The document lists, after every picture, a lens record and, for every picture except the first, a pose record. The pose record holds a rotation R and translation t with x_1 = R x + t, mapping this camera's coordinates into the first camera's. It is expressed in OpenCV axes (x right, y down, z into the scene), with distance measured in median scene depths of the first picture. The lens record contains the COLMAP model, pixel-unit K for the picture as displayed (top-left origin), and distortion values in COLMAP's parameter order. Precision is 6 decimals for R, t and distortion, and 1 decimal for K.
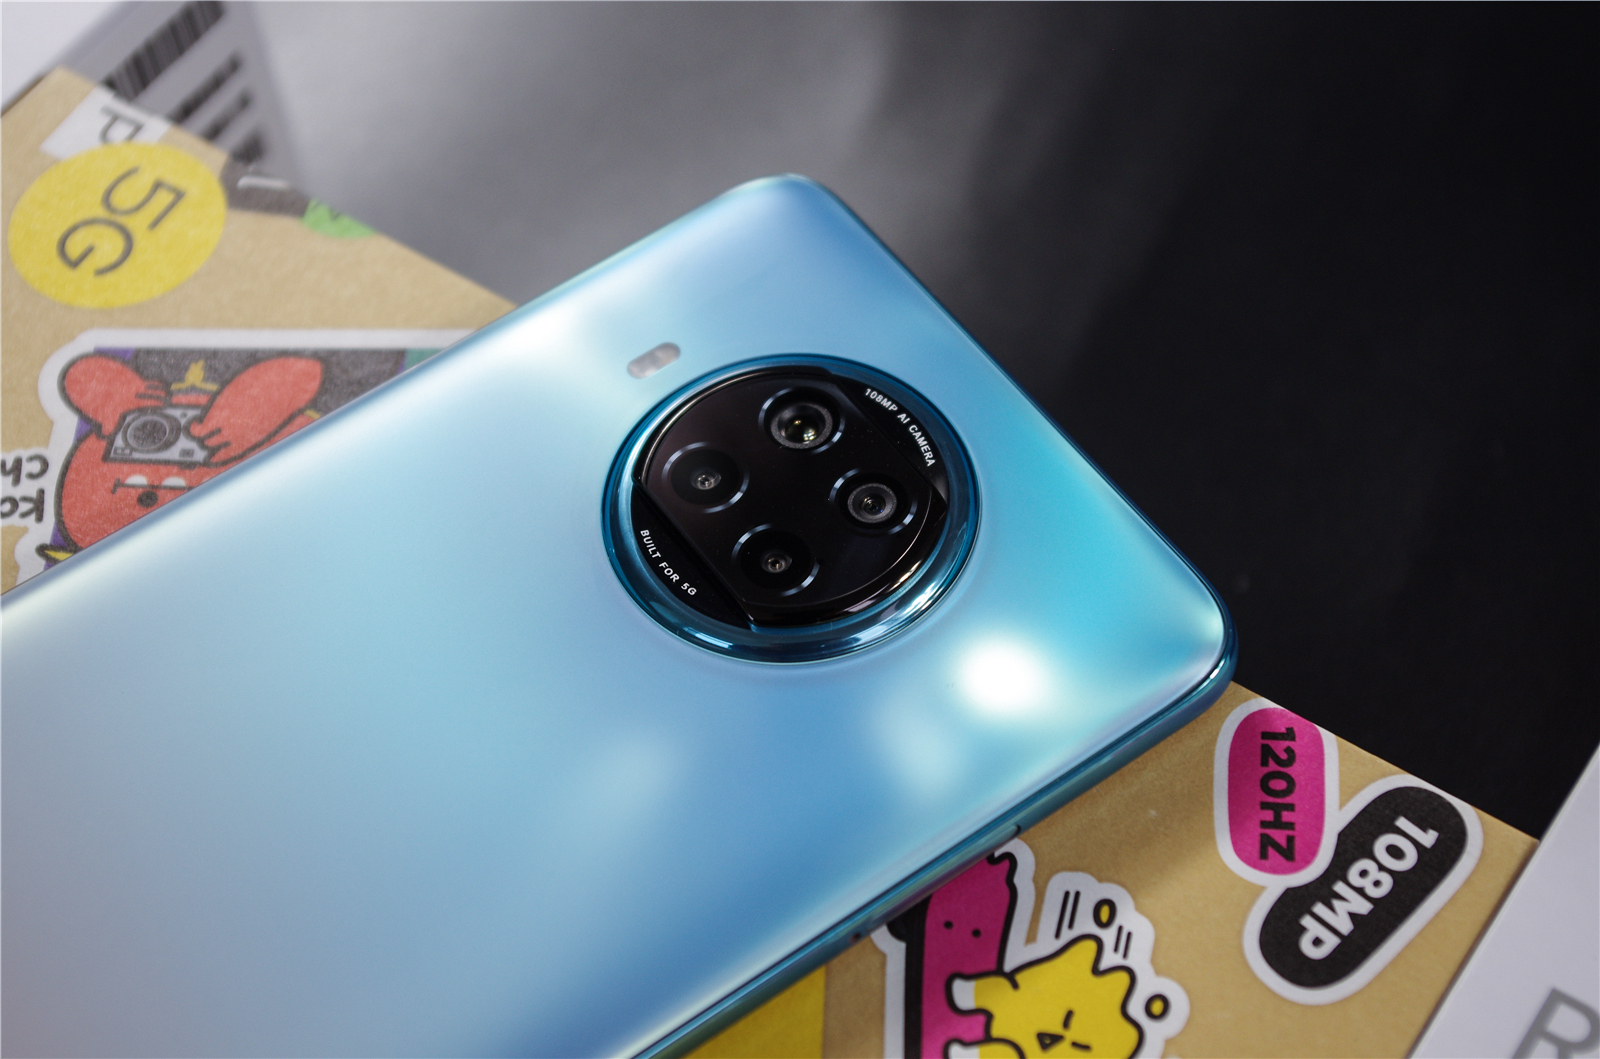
lens RADIAL K [[2933.1, 0, 799.1], [0, 2933.1, 528.6], [0, 0, 1]] dist [0.066991, 0.000000]
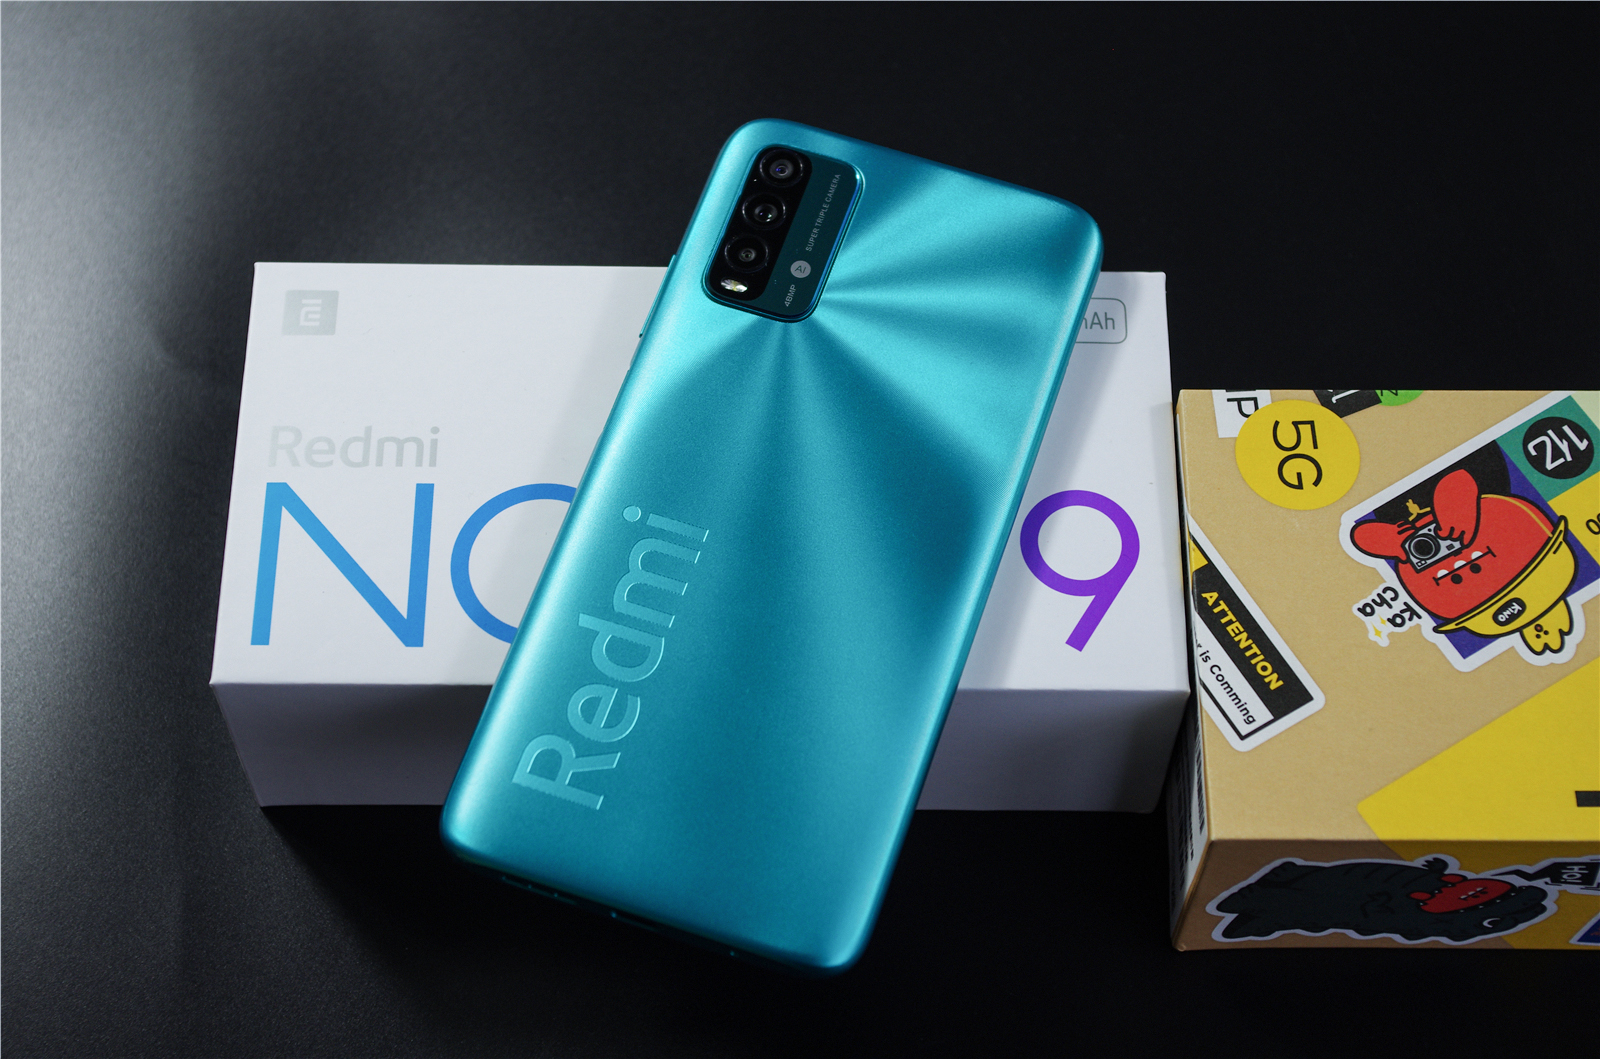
lens RADIAL K [[2933.1, 0, 809.2], [0, 2933.1, 528.0], [0, 0, 1]] dist [0.066991, 0.000000]
pose [[0.821842, -0.477263, 0.311120, -1.212529], [0.434401, 0.878280, 0.199801, -0.633389], [-0.368608, -0.029054, 0.929131, -0.599562]]
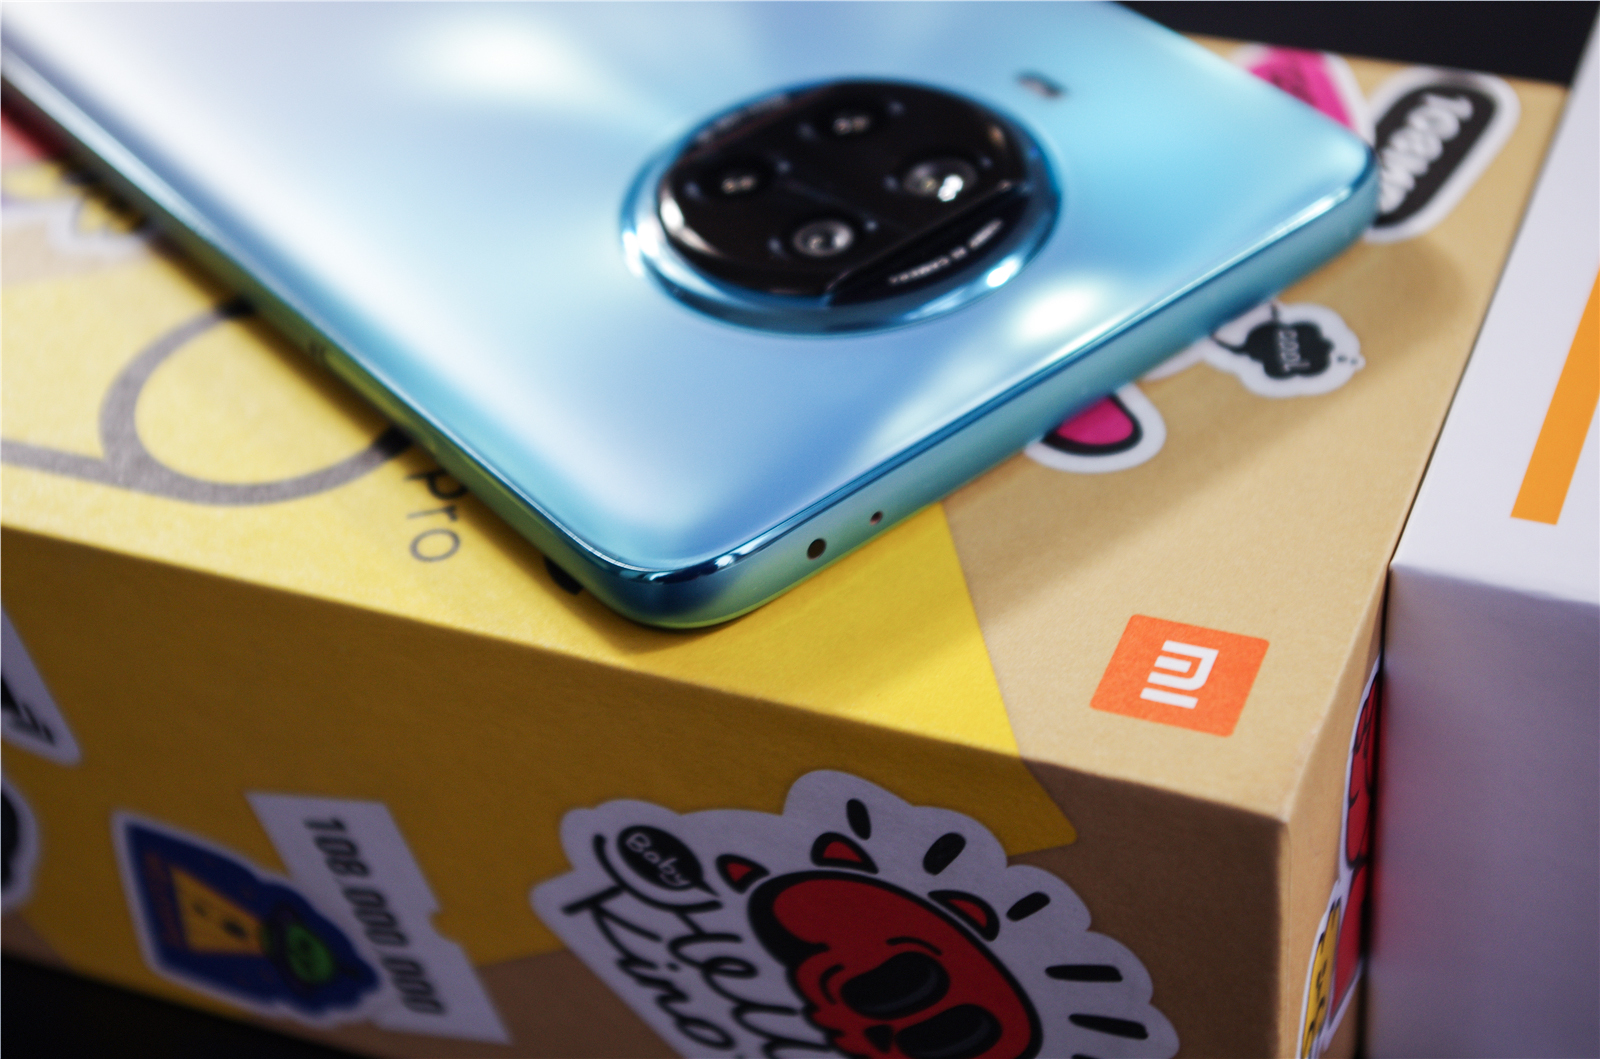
lens RADIAL K [[2894.9, 0, 803.7], [0, 2894.9, 526.0], [0, 0, 1]] dist [0.053553, 0.000000]
pose [[0.977984, -0.164725, 0.128113, -0.139215], [0.191764, 0.951541, -0.240409, 0.417627], [-0.082303, 0.259684, 0.962180, 0.137420]]
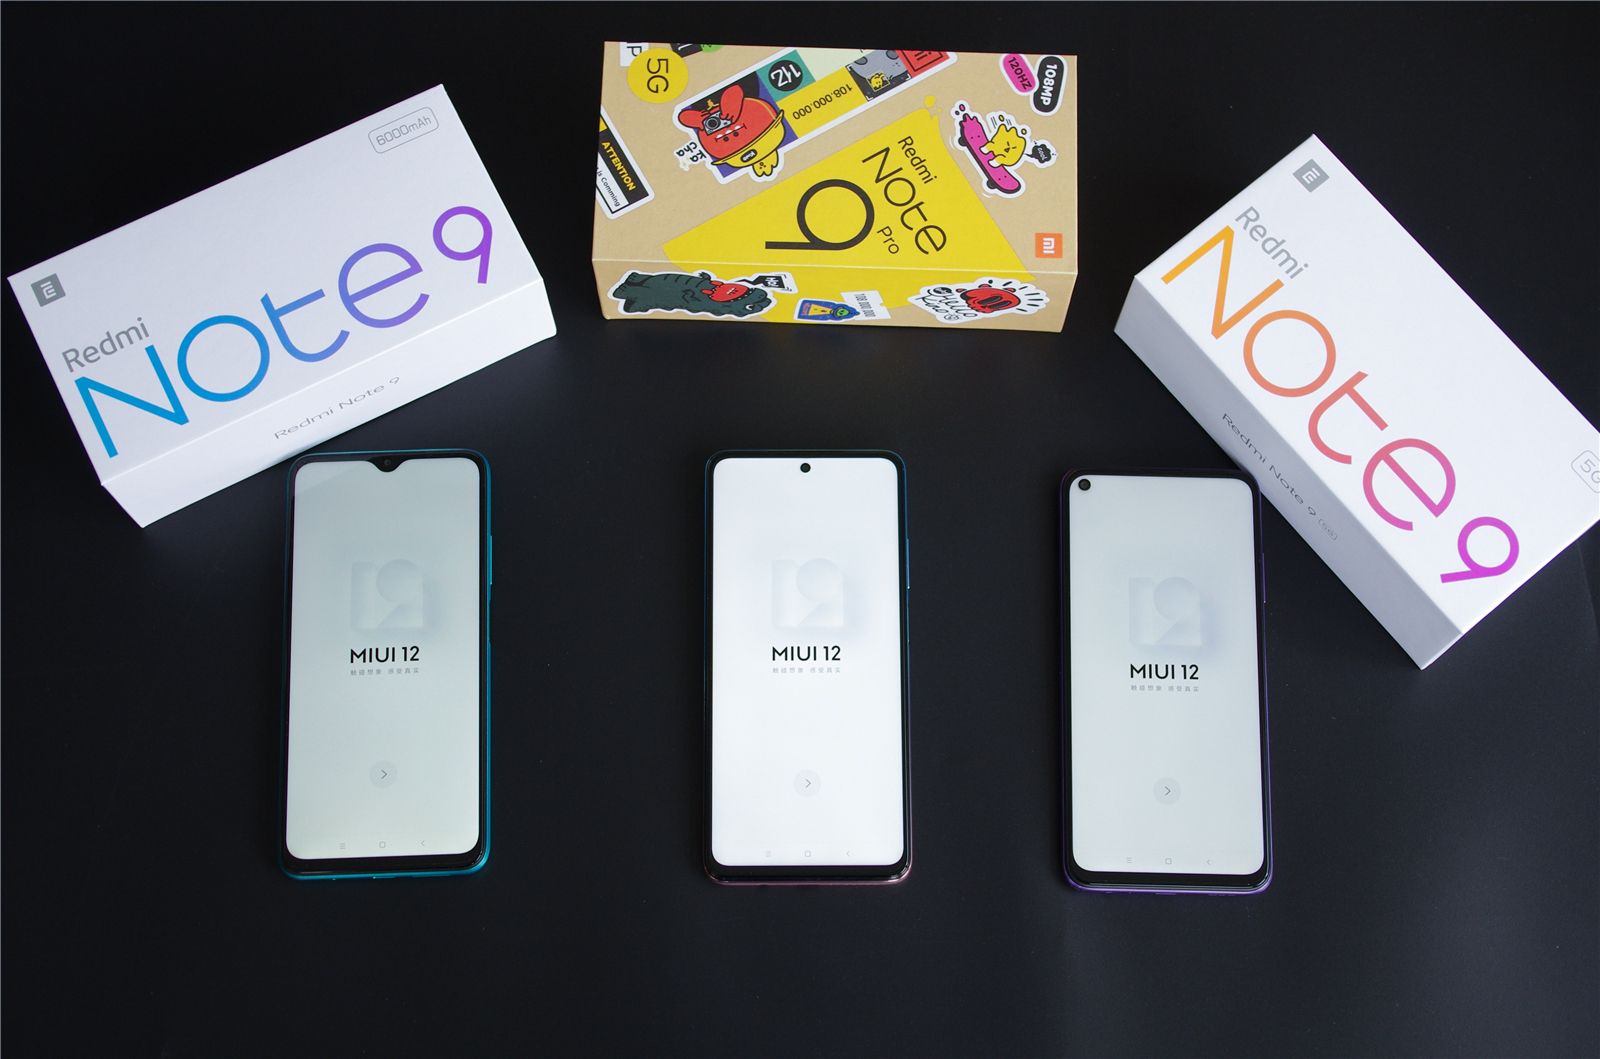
lens RADIAL K [[2431.1, 0, 800.1], [0, 2431.1, 513.5], [0, 0, 1]] dist [0.021353, 0.000000]
pose [[0.839844, -0.499014, 0.213650, -1.152180], [0.415855, 0.844438, 0.337624, -0.680165], [-0.348893, -0.194704, 0.916714, -2.185895]]
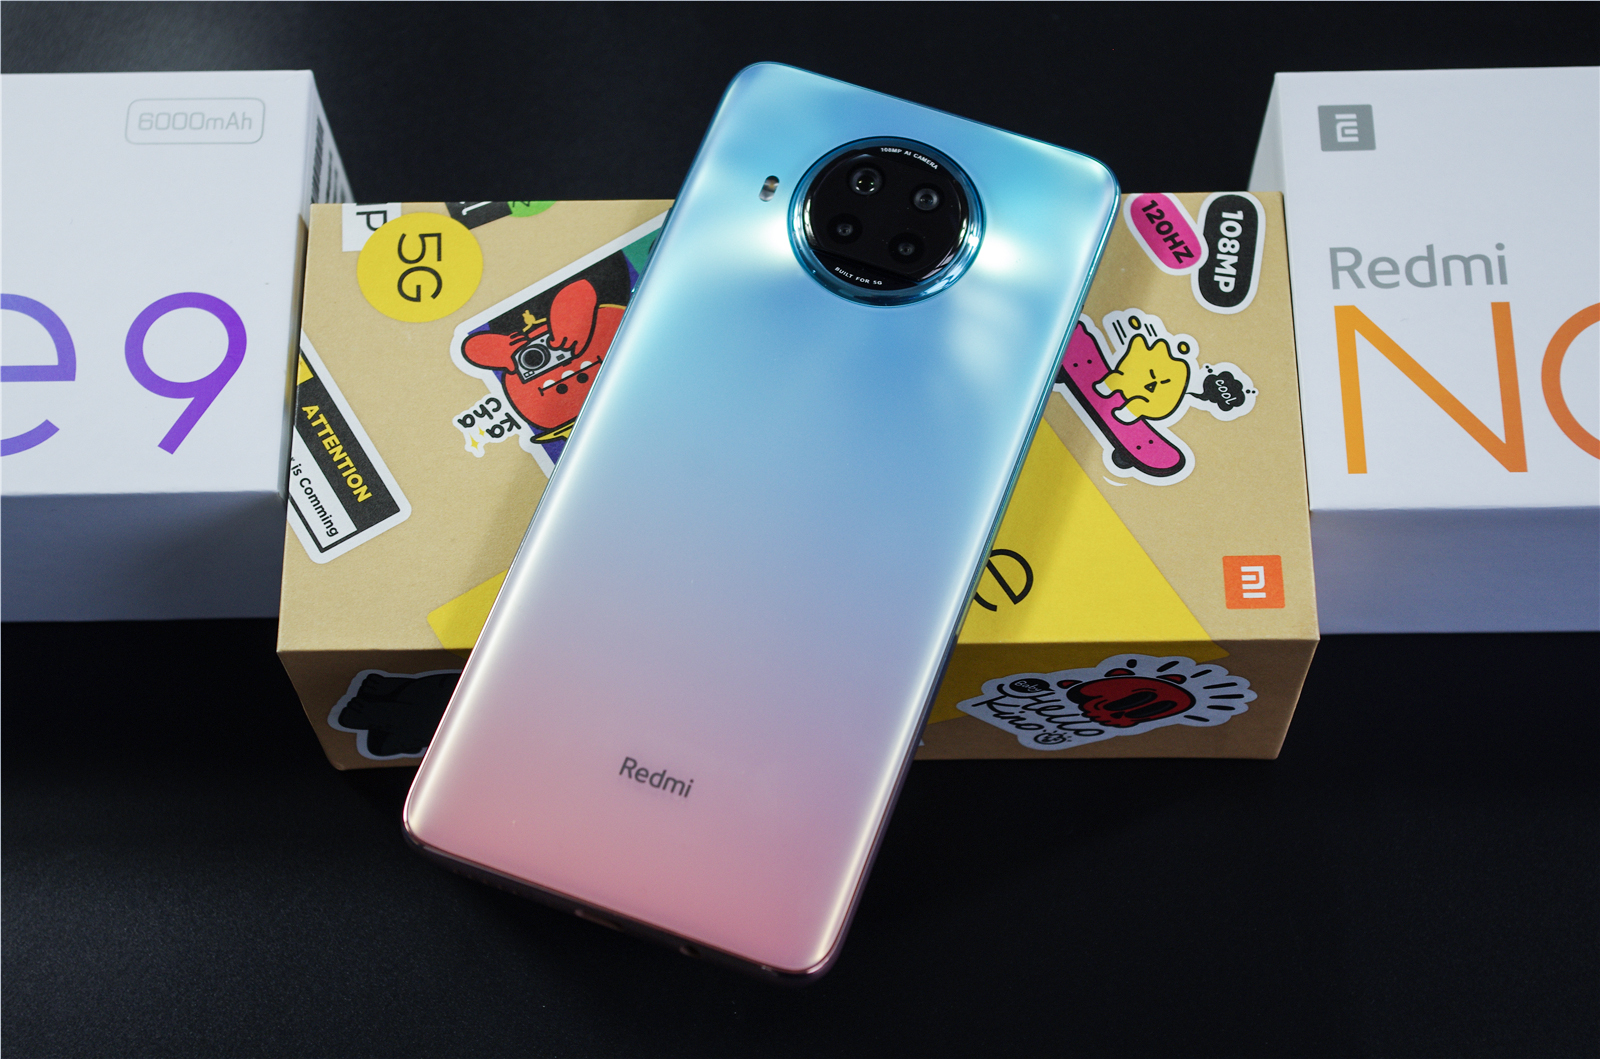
lens RADIAL K [[2894.9, 0, 803.0], [0, 2894.9, 537.2], [0, 0, 1]] dist [0.053553, 0.000000]
pose [[0.822380, -0.500728, 0.270115, -0.687906], [0.453171, 0.863561, 0.221130, -0.283272], [-0.343987, -0.059445, 0.937091, -0.795878]]
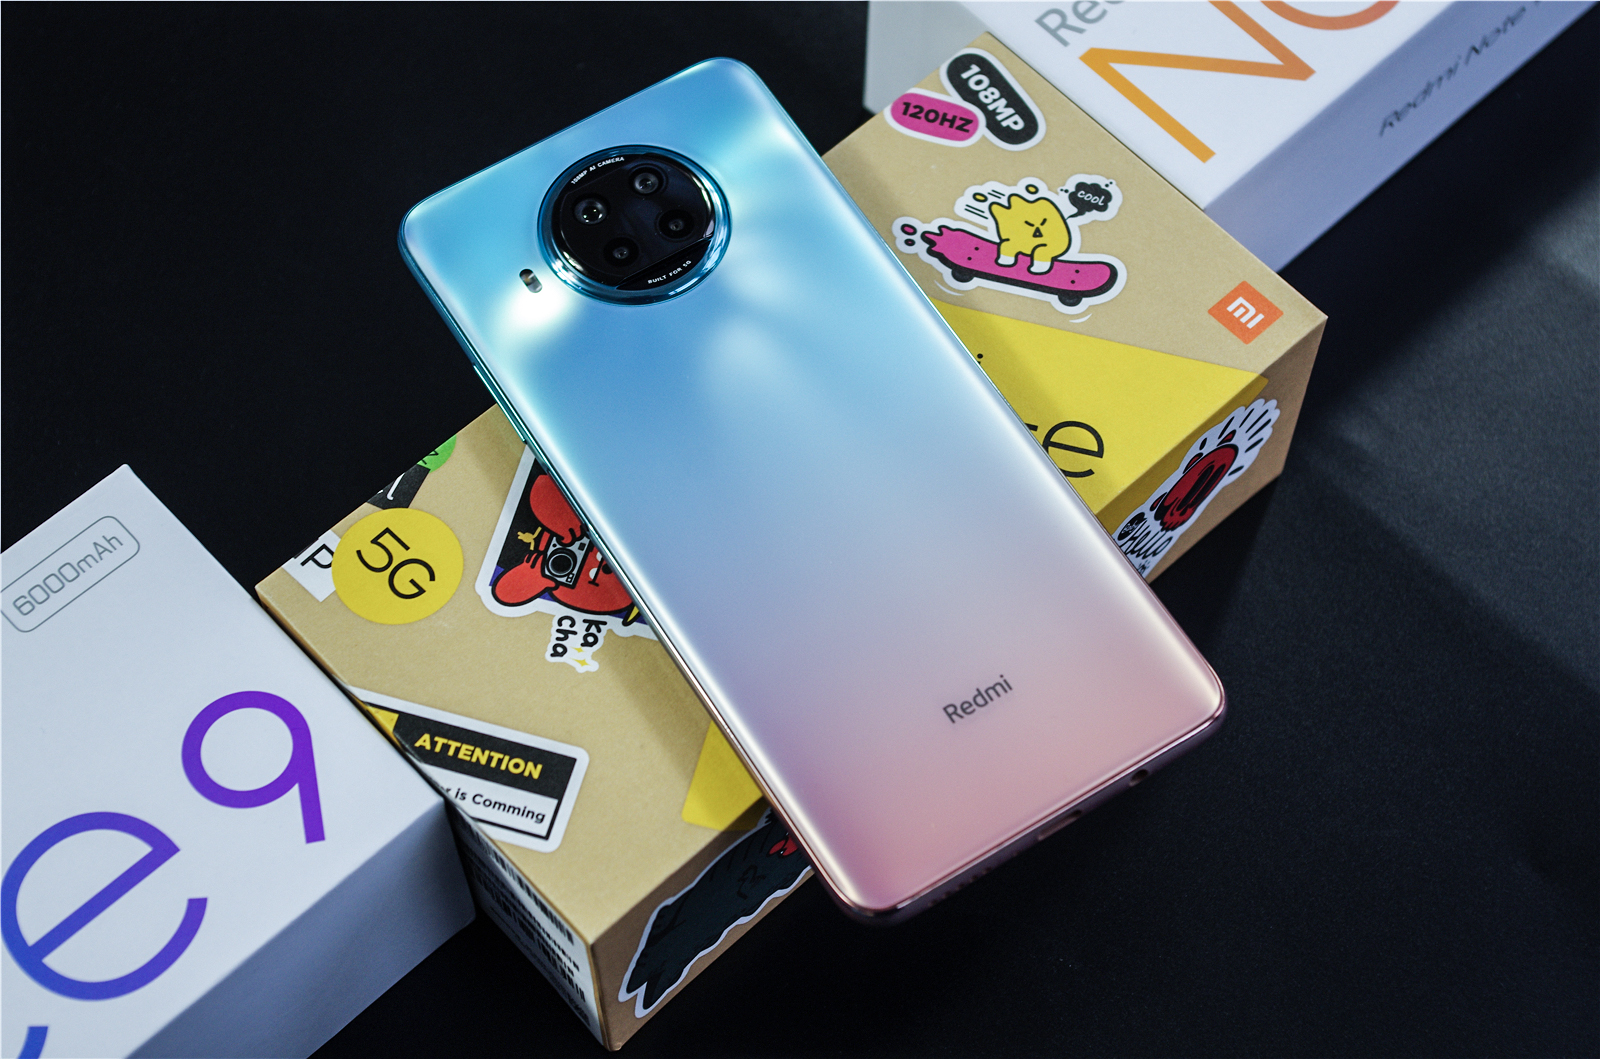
lens RADIAL K [[2894.9, 0, 797.2], [0, 2894.9, 535.8], [0, 0, 1]] dist [0.053553, 0.000000]
pose [[0.220947, -0.834552, 0.504683, -1.163345], [0.791445, 0.455812, 0.407248, -0.701348], [-0.569910, 0.309448, 0.761212, -0.435924]]
